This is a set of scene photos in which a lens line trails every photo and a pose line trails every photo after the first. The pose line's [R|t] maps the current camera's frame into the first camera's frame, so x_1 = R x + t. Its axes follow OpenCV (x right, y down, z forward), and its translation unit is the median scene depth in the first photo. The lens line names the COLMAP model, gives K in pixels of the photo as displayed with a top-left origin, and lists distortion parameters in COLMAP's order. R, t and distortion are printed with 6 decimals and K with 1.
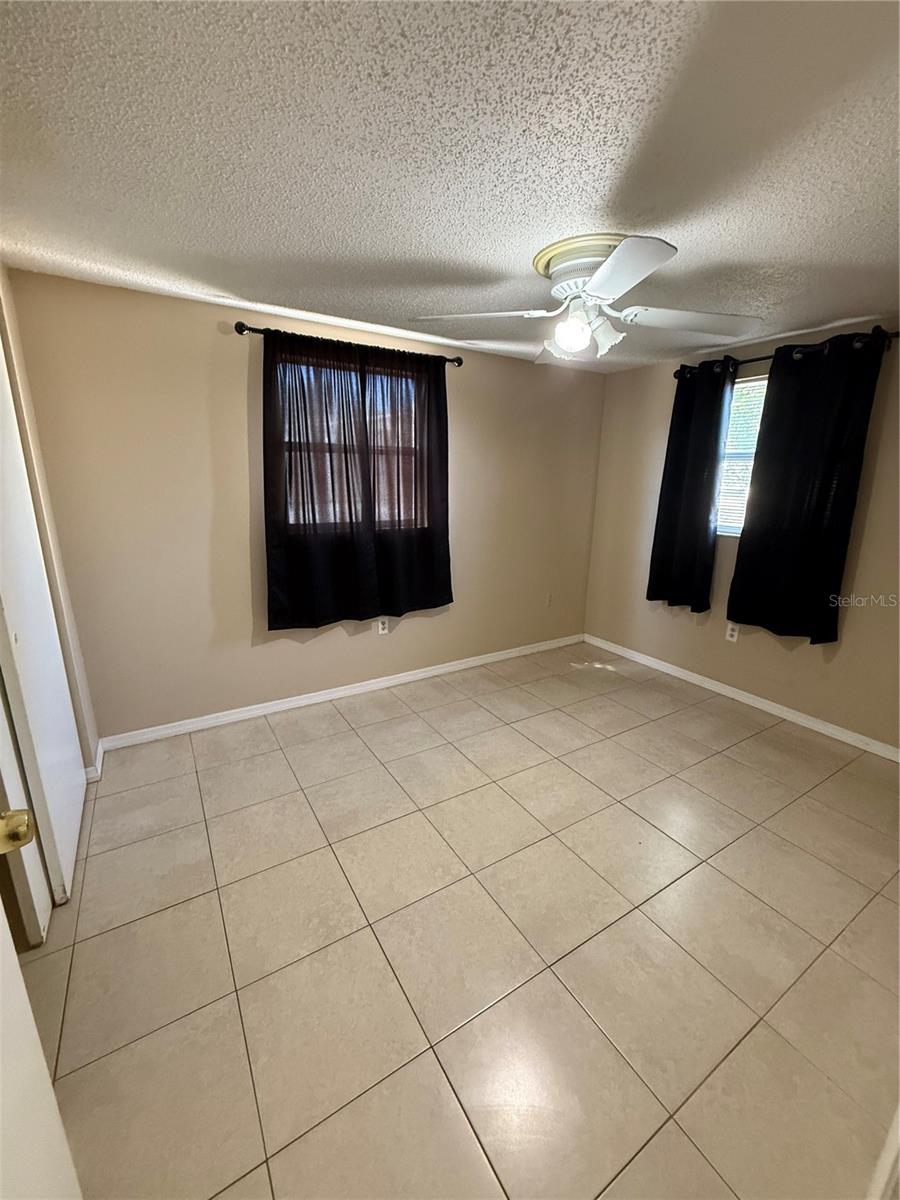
lens RADIAL K [[478.1, 0, 448.1], [0, 478.1, 598.4], [0, 0, 1]] dist [0.000895, 0.000239]
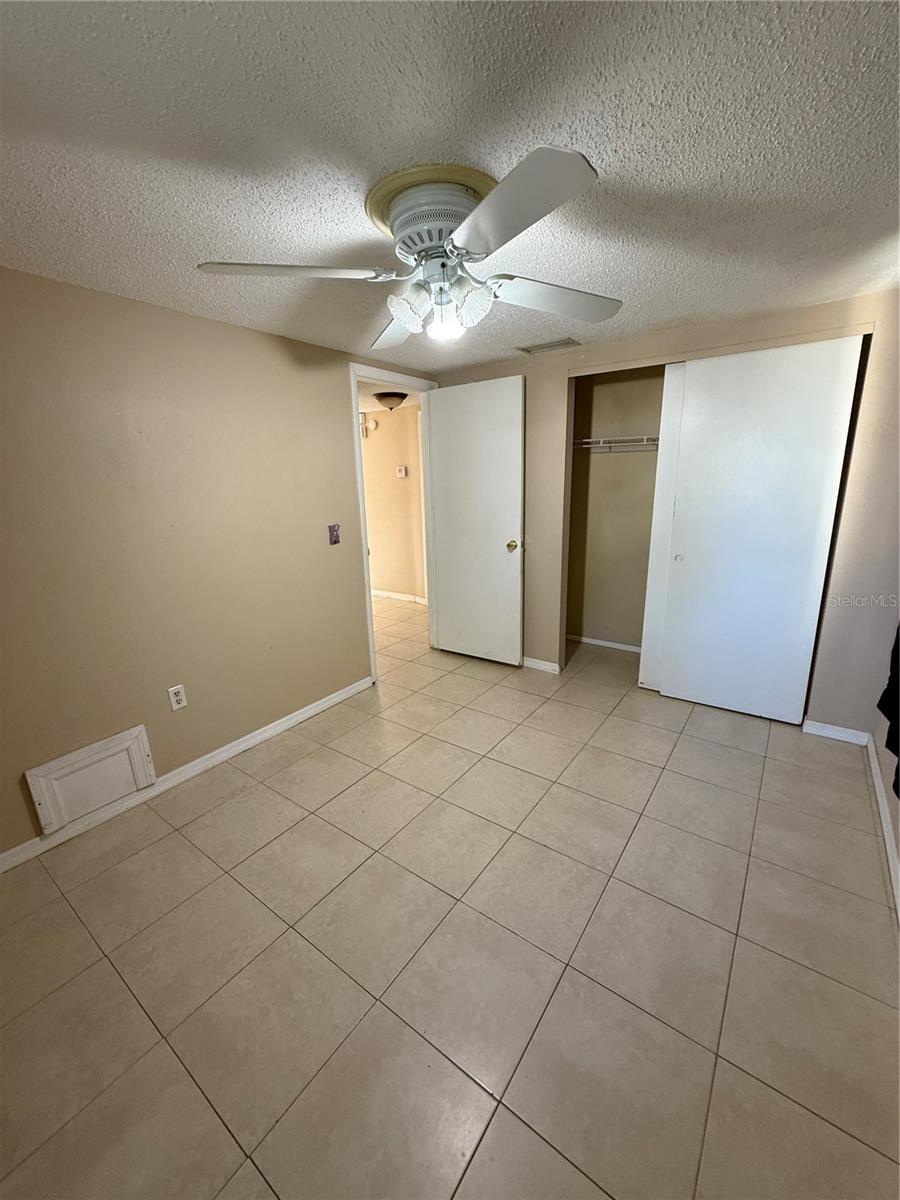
lens RADIAL K [[478.1, 0, 448.1], [0, 478.1, 598.4], [0, 0, 1]] dist [0.000895, 0.000239]
pose [[-0.928087, 0.102831, -0.357883, 0.459974], [-0.083321, 0.879392, 0.468751, -0.376477], [0.362922, 0.464860, -0.807584, 1.414453]]
